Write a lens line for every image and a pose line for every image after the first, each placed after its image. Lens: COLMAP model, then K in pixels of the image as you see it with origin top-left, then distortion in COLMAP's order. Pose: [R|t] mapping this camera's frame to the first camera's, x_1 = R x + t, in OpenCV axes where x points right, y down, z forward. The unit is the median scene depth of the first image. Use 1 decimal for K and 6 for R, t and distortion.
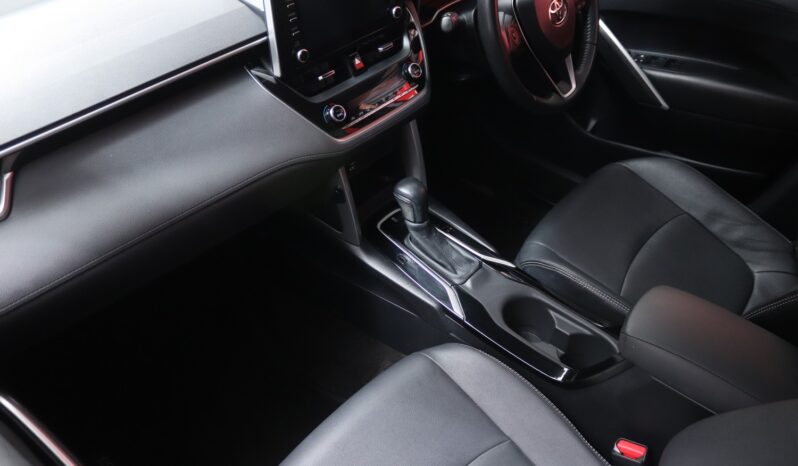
lens RADIAL K [[650.3, 0, 399.0], [0, 650.3, 233.0], [0, 0, 1]] dist [-0.093537, 0.007200]
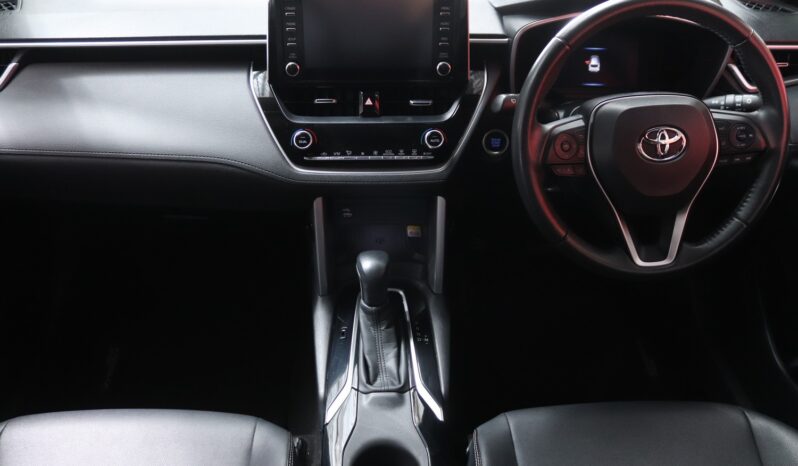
lens RADIAL K [[650.3, 0, 399.0], [0, 650.3, 233.0], [0, 0, 1]] dist [-0.093537, 0.007200]
pose [[0.661342, 0.440014, -0.607465, 0.577070], [-0.495498, 0.864282, 0.086594, -0.205571], [0.563124, 0.243729, 0.789612, 0.361494]]
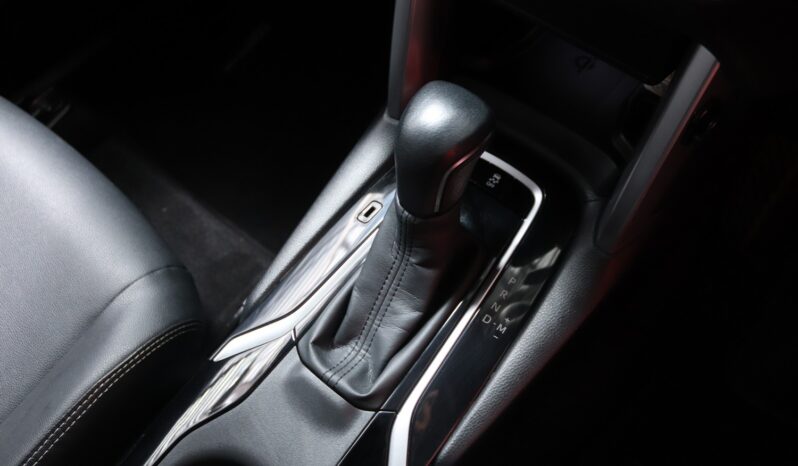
lens RADIAL K [[650.3, 0, 399.0], [0, 650.3, 233.0], [0, 0, 1]] dist [-0.093537, 0.007200]
pose [[-0.003959, 0.885322, -0.464962, 0.236918], [-0.625680, 0.360516, 0.691775, -0.277045], [0.780070, 0.293656, 0.552501, 0.869981]]
